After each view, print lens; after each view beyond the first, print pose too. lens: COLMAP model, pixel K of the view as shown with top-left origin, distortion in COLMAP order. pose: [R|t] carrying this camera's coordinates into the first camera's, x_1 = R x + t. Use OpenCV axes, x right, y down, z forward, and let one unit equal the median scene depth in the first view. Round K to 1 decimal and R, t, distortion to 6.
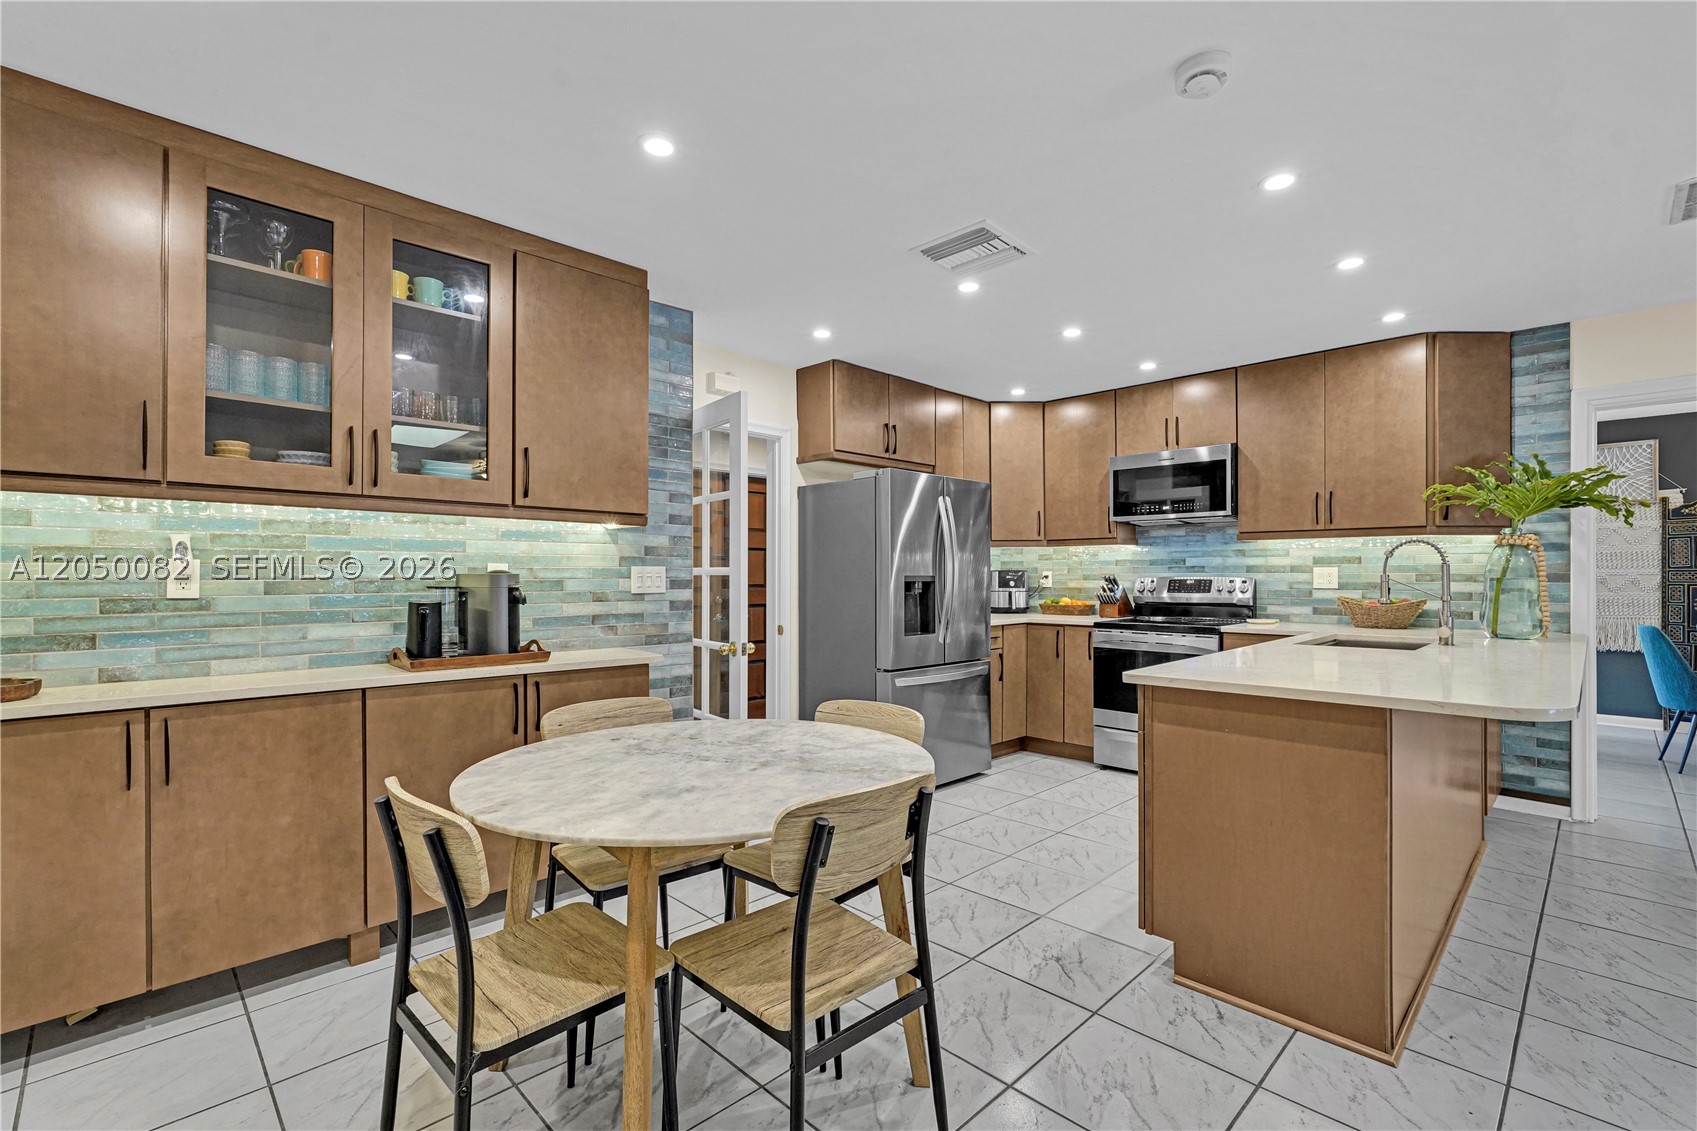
lens RADIAL K [[755.7, 0, 864.8], [0, 755.7, 574.7], [0, 0, 1]] dist [-0.000721, 0.000518]
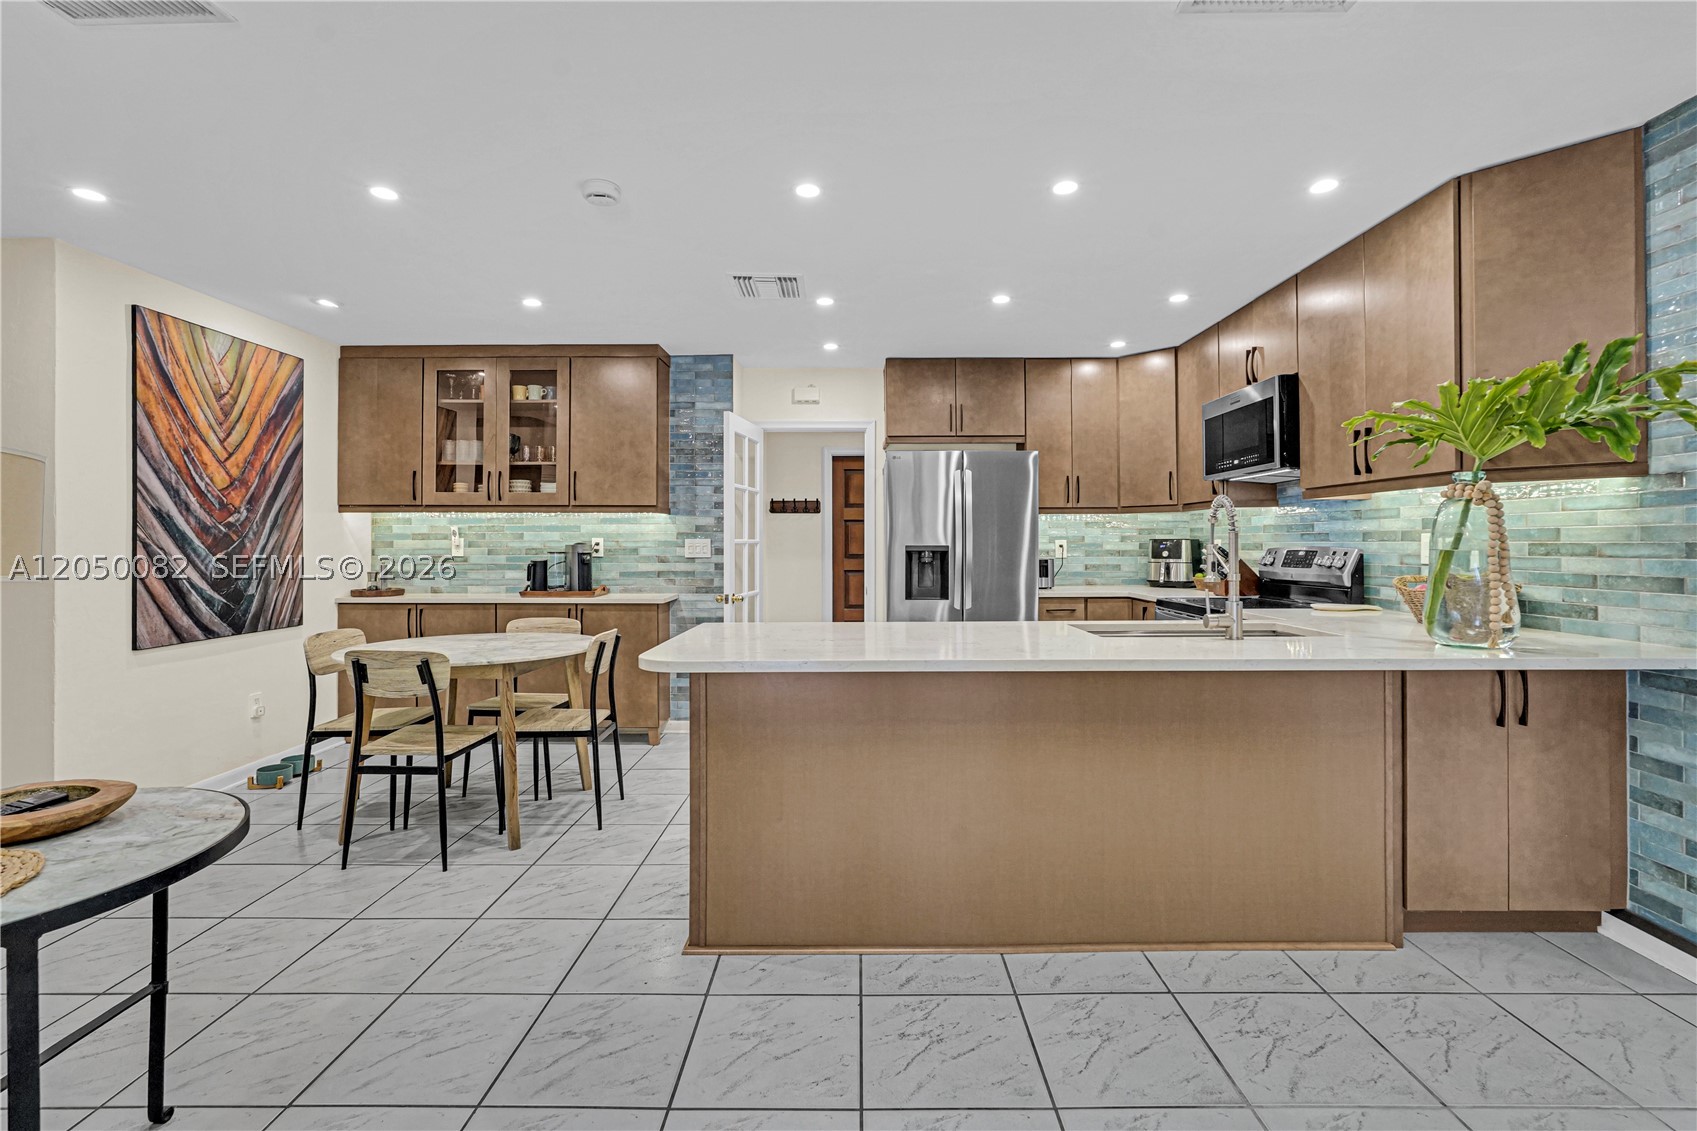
lens RADIAL K [[764.0, 0, 852.3], [0, 764.0, 539.2], [0, 0, 1]] dist [-0.020624, 0.015672]
pose [[0.701928, -0.004713, -0.712232, 0.714072], [0.001955, 0.999987, -0.004689, -0.002405], [0.712245, 0.001899, 0.701928, 0.136915]]
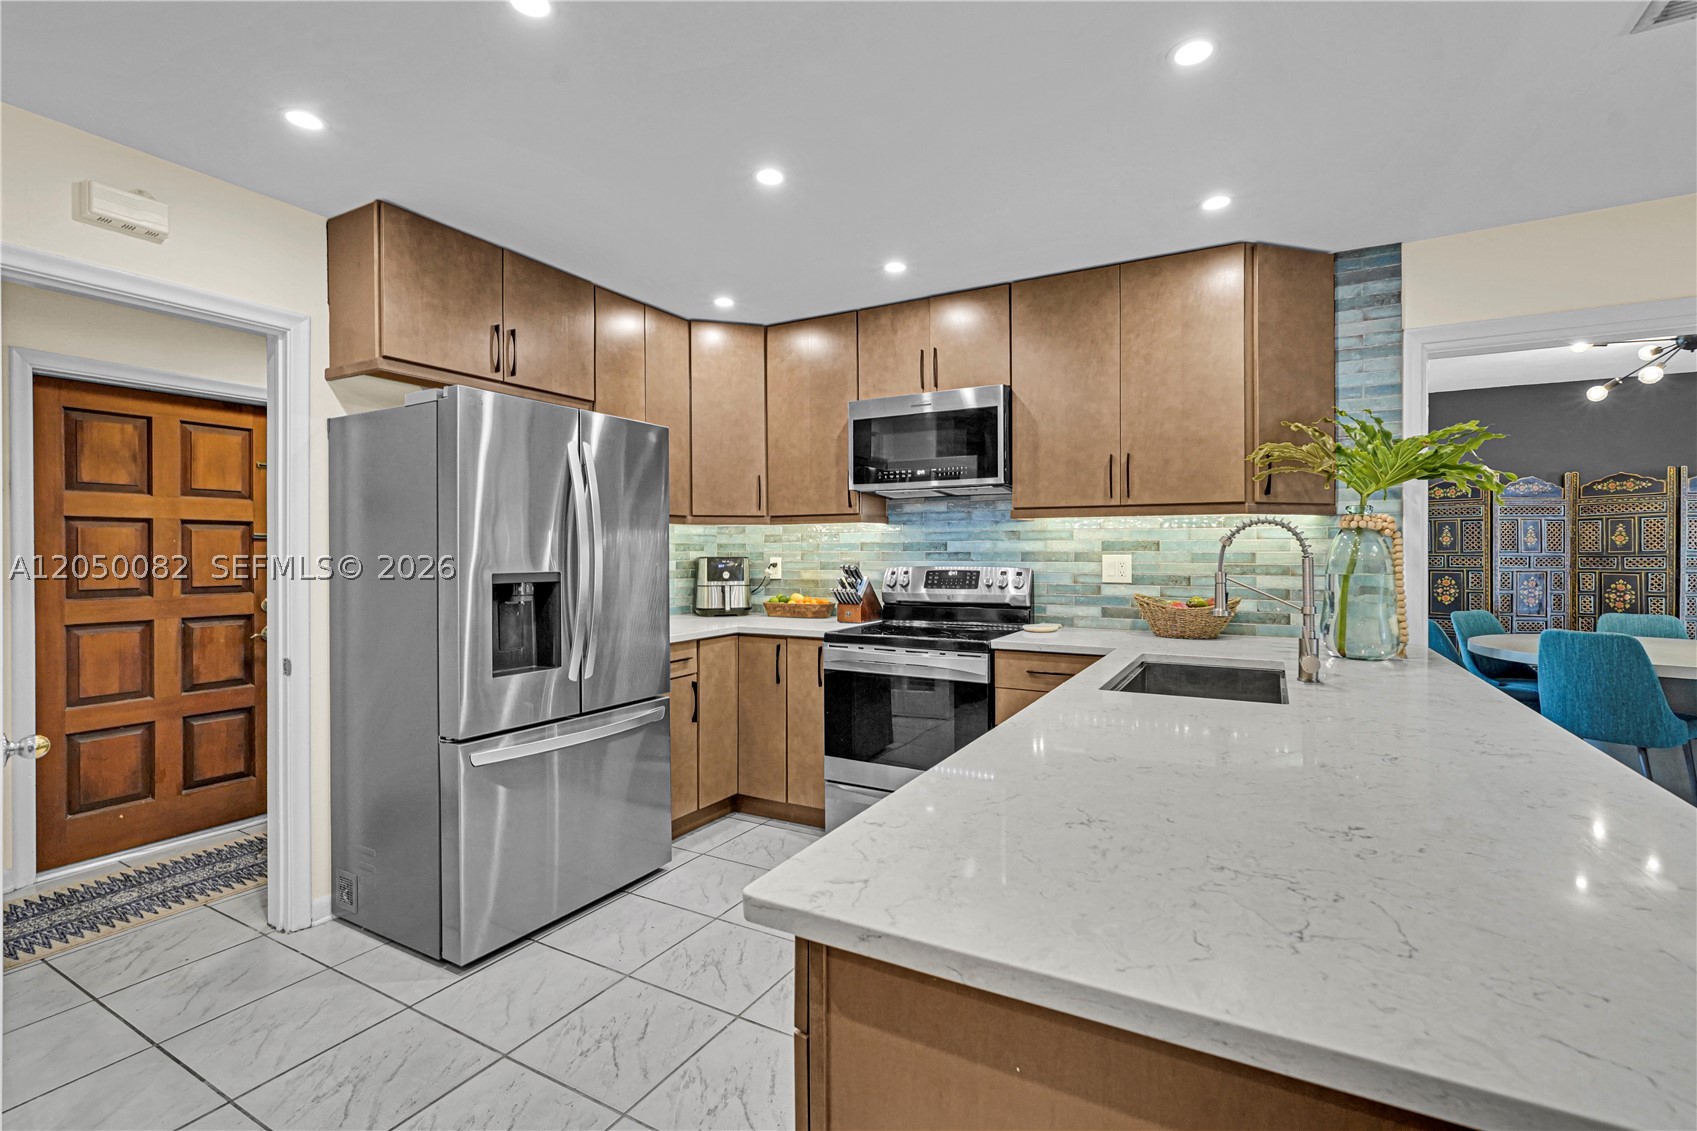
lens RADIAL K [[759.7, 0, 860.4], [0, 759.7, 553.8], [0, 0, 1]] dist [-0.013104, -0.000058]
pose [[0.962457, -0.002816, 0.271418, 0.150576], [0.001564, 0.999987, 0.004830, -0.014927], [-0.271428, -0.004224, 0.962449, 0.327665]]
